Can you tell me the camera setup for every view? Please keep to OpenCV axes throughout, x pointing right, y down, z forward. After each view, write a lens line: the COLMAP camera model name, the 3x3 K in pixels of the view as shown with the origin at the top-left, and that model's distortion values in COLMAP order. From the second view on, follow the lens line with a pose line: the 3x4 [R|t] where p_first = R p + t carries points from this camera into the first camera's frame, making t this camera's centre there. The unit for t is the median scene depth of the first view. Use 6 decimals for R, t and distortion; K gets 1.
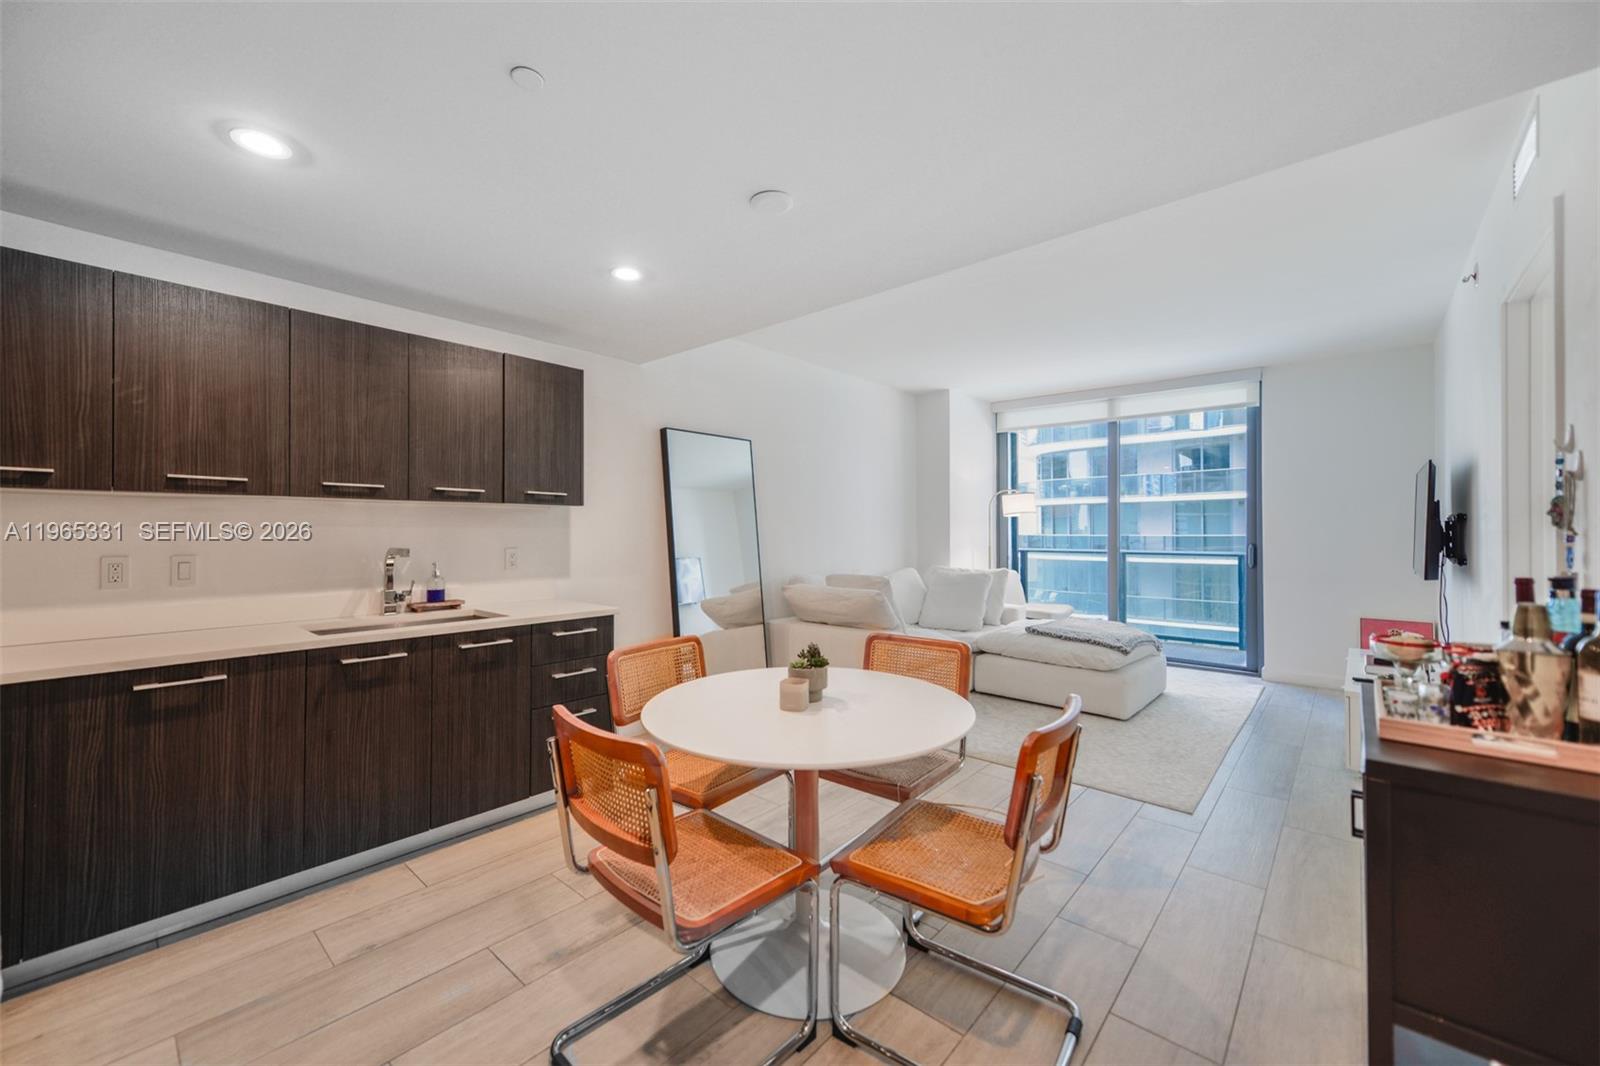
lens RADIAL K [[634.0, 0, 784.9], [0, 634.0, 530.8], [0, 0, 1]] dist [0.003849, -0.001772]
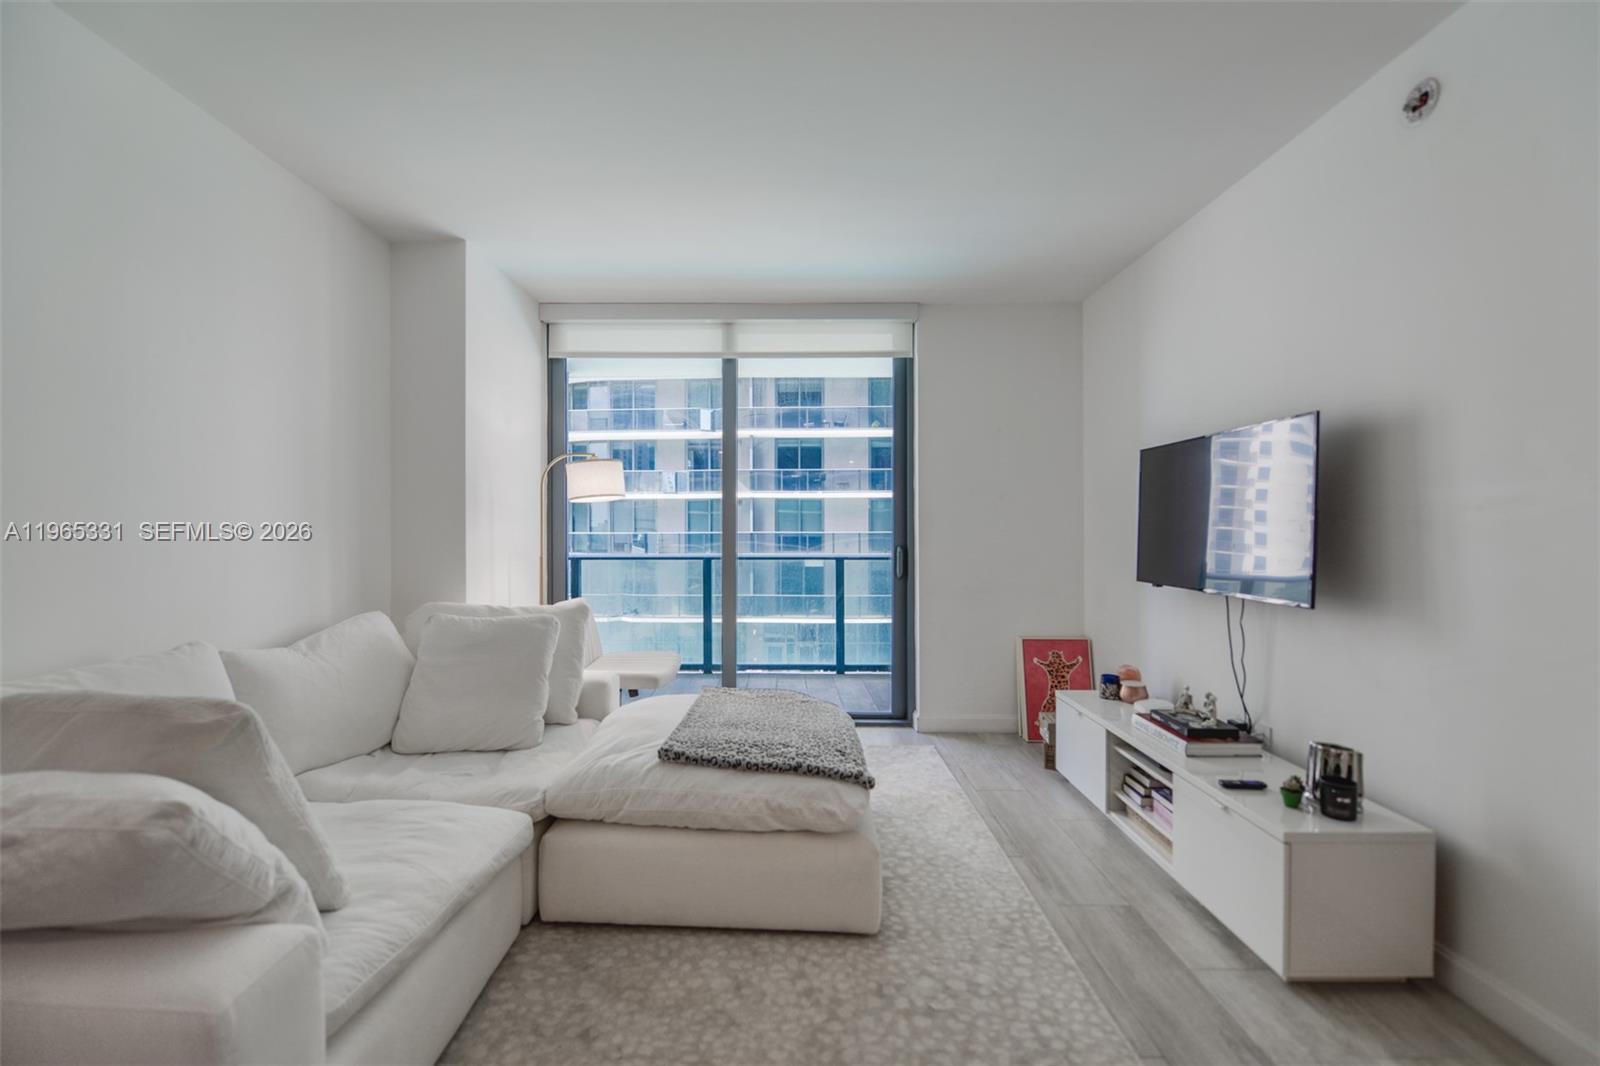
lens RADIAL K [[665.6, 0, 767.5], [0, 665.6, 531.1], [0, 0, 1]] dist [-0.014355, -0.002655]
pose [[0.765129, -0.002508, 0.643873, 0.127582], [-0.000727, 0.999988, 0.004759, -0.000536], [-0.643877, -0.004109, 0.765118, 0.537399]]
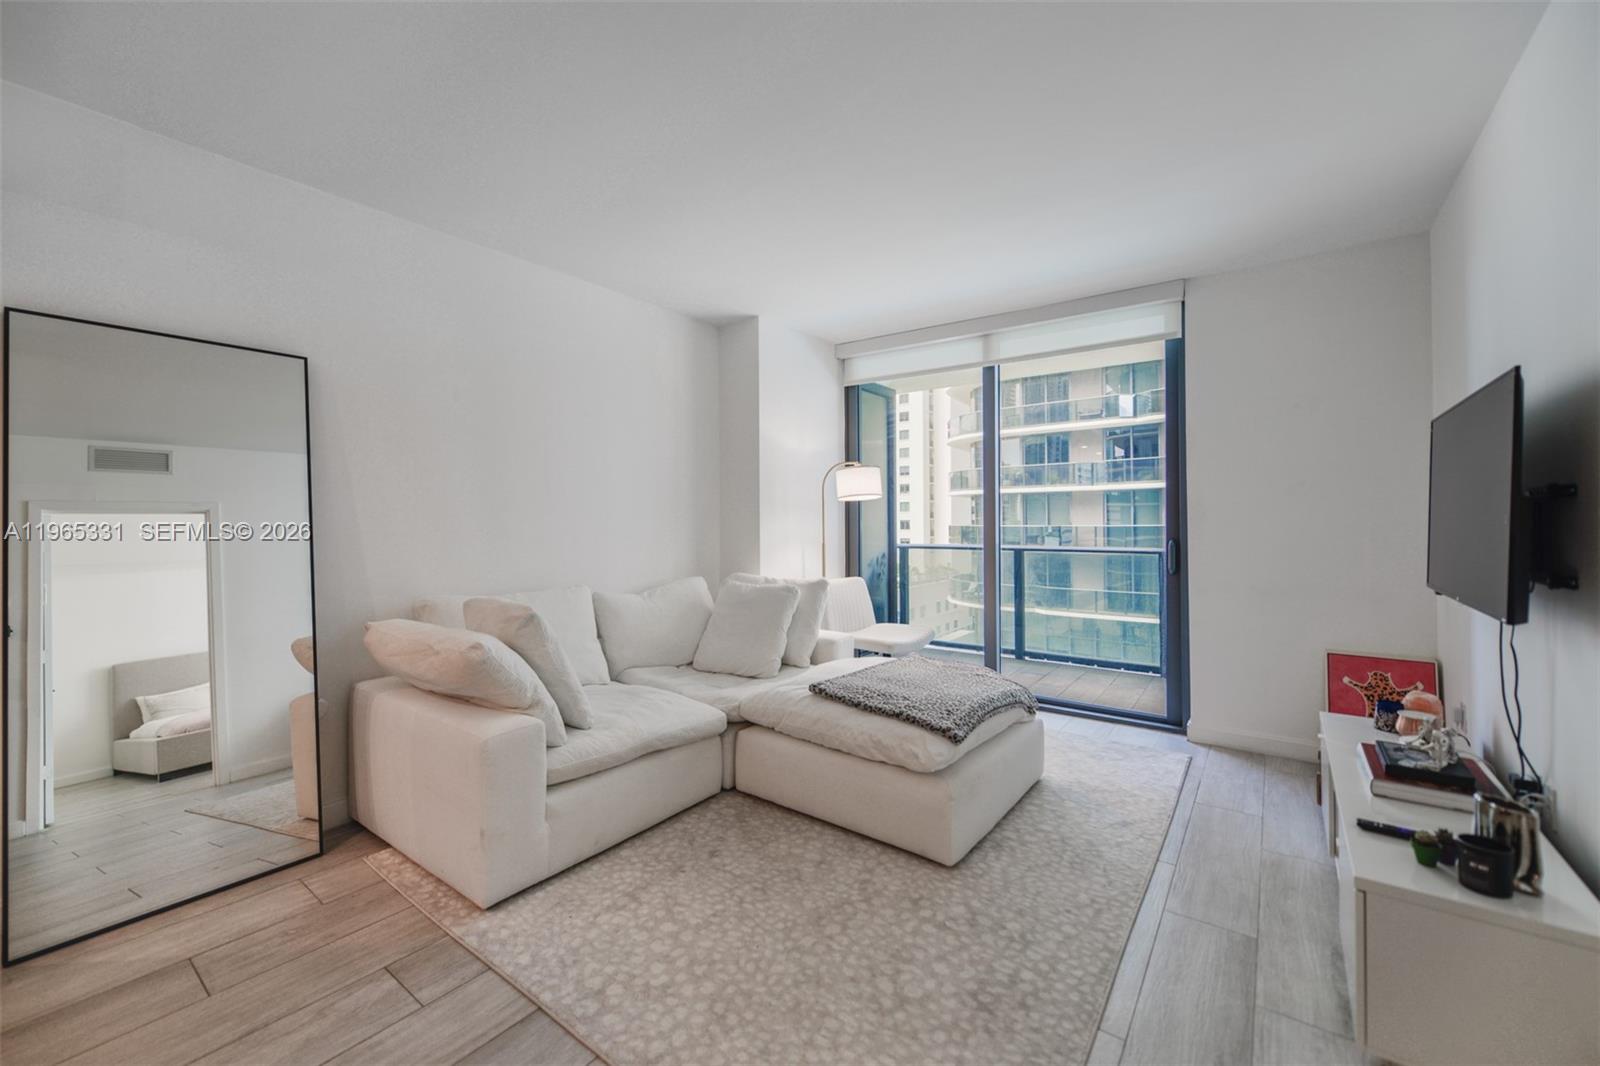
lens RADIAL K [[634.0, 0, 795.4], [0, 634.0, 519.5], [0, 0, 1]] dist [0.003849, -0.001772]
pose [[0.996155, -0.002528, 0.087577, 0.280702], [0.002829, 0.999991, -0.003305, -0.000179], [-0.087567, 0.003541, 0.996152, 0.367313]]
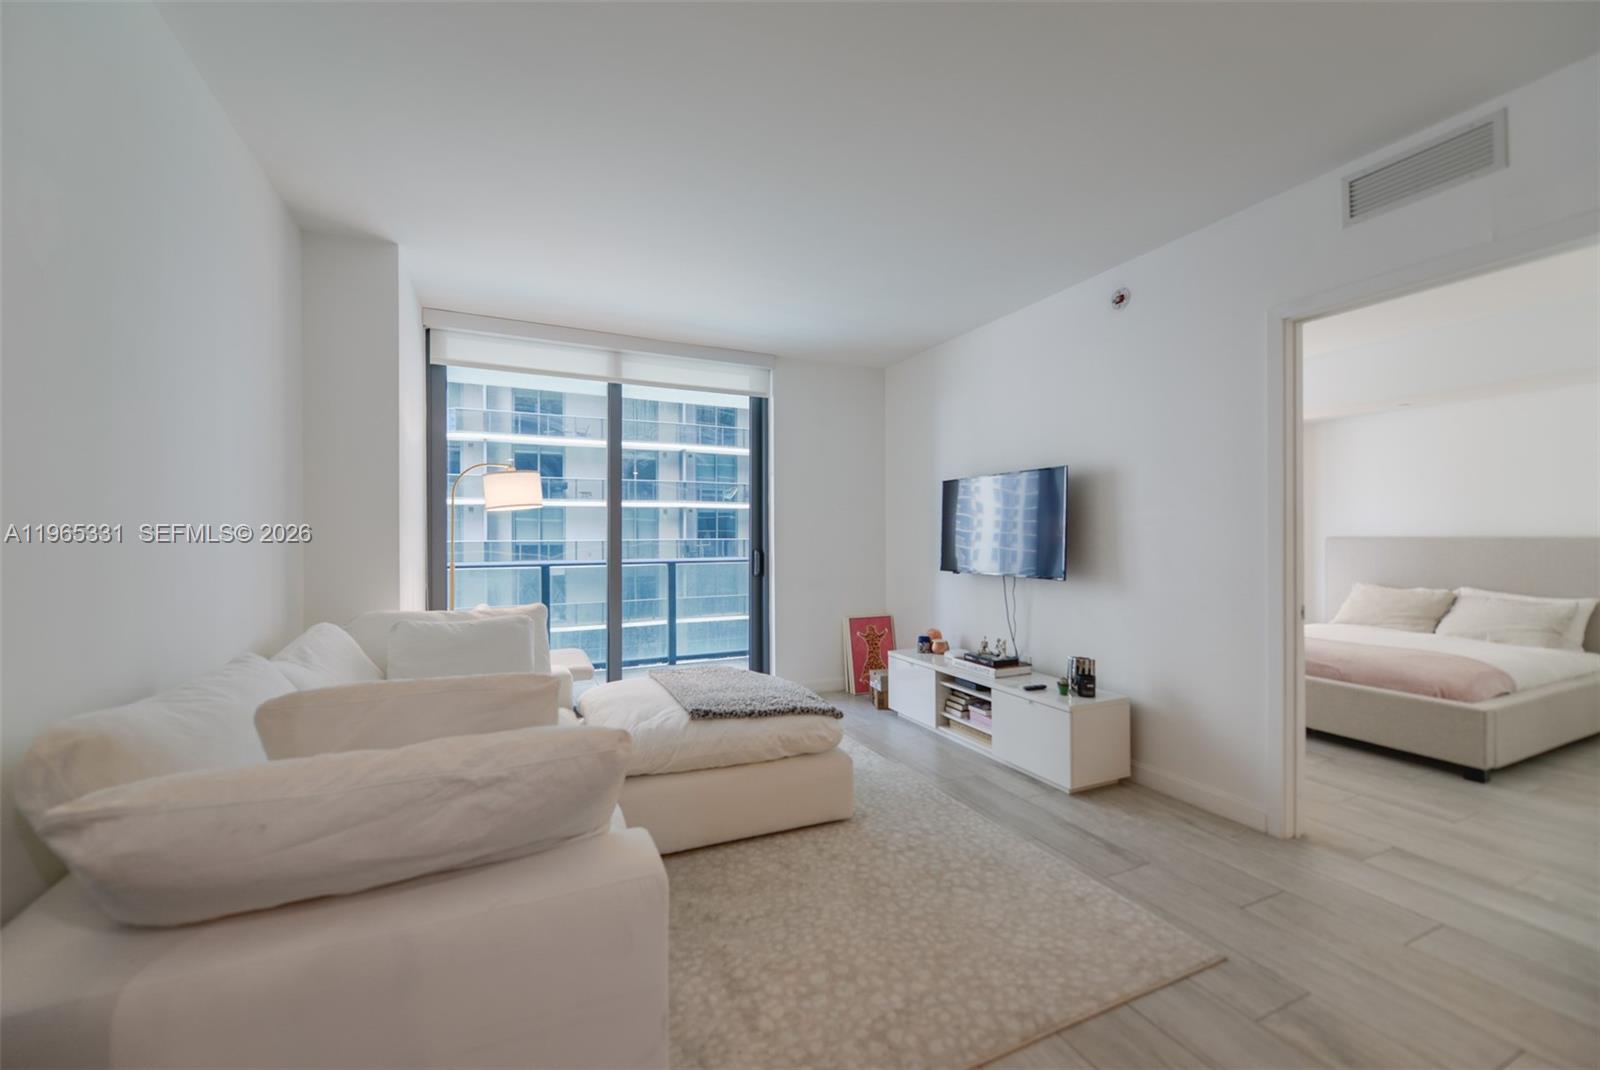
lens RADIAL K [[634.0, 0, 791.6], [0, 634.0, 539.6], [0, 0, 1]] dist [0.003849, -0.001772]
pose [[0.402340, -0.006804, 0.915465, -0.078835], [0.002939, 0.999977, 0.006141, 0.000560], [-0.915485, 0.000220, 0.402351, 0.623041]]
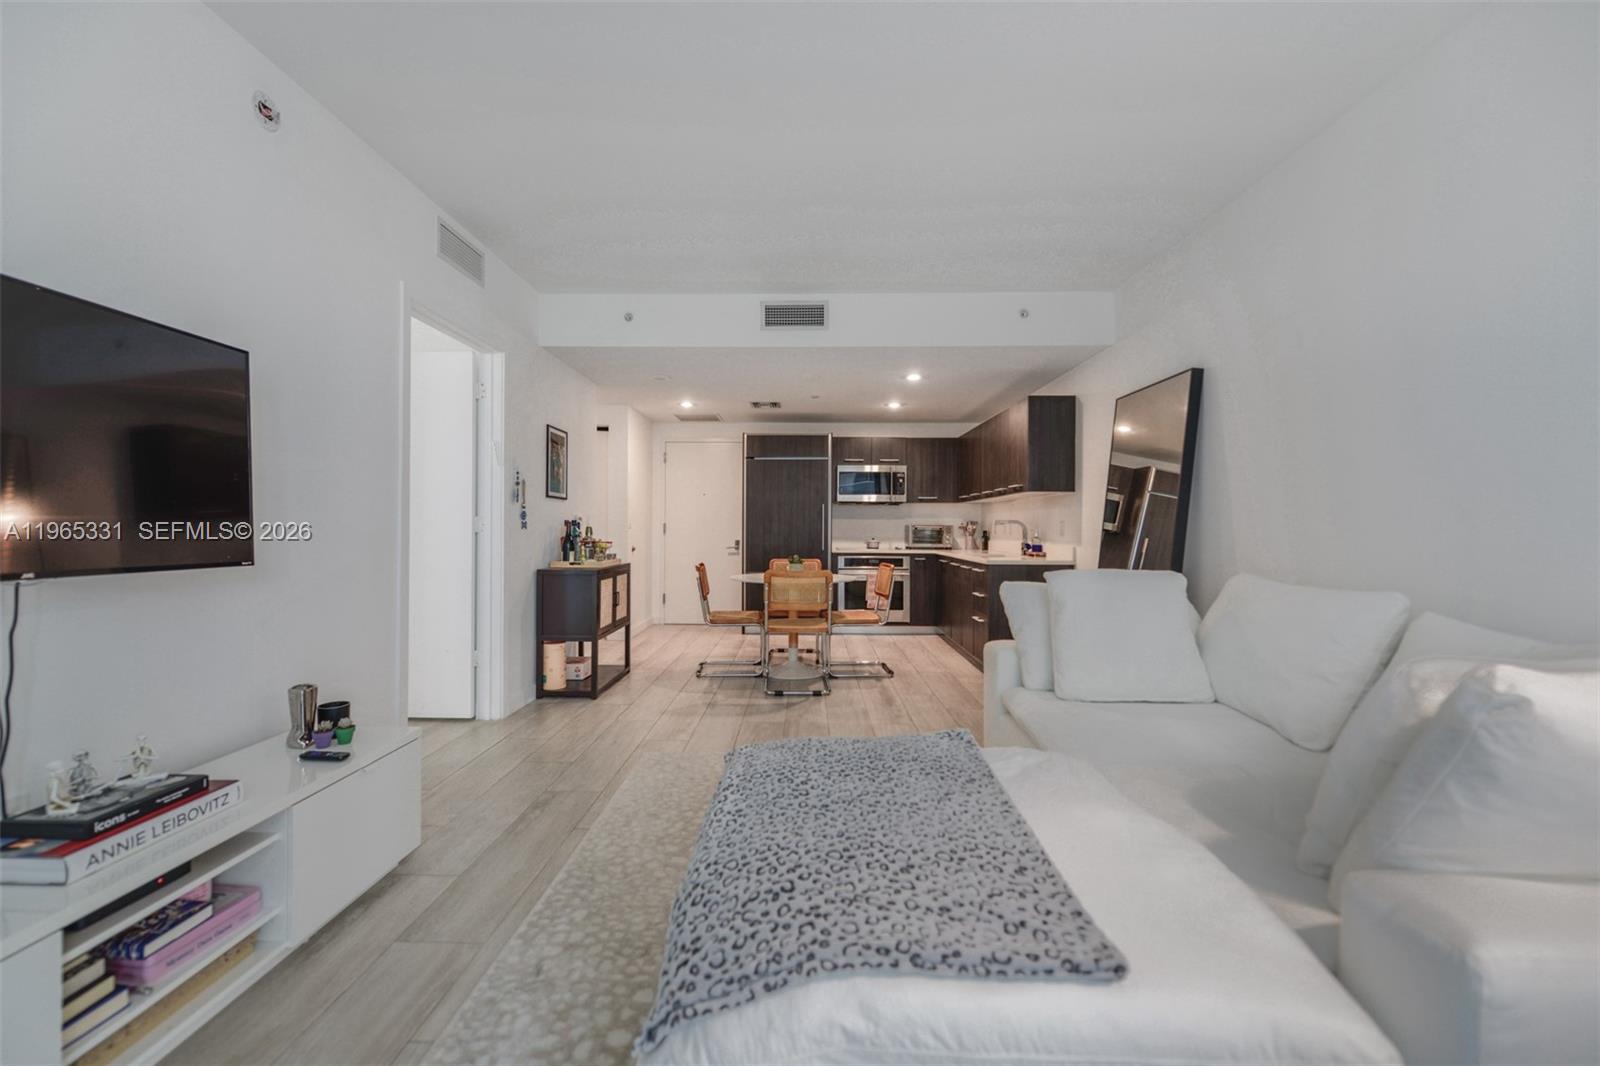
lens RADIAL K [[634.0, 0, 792.1], [0, 634.0, 530.3], [0, 0, 1]] dist [0.003849, -0.001772]
pose [[-0.759326, 0.000956, -0.650710, 0.641990], [-0.003369, 0.999980, 0.005401, 0.026273], [0.650702, 0.006293, -0.759307, 1.104797]]
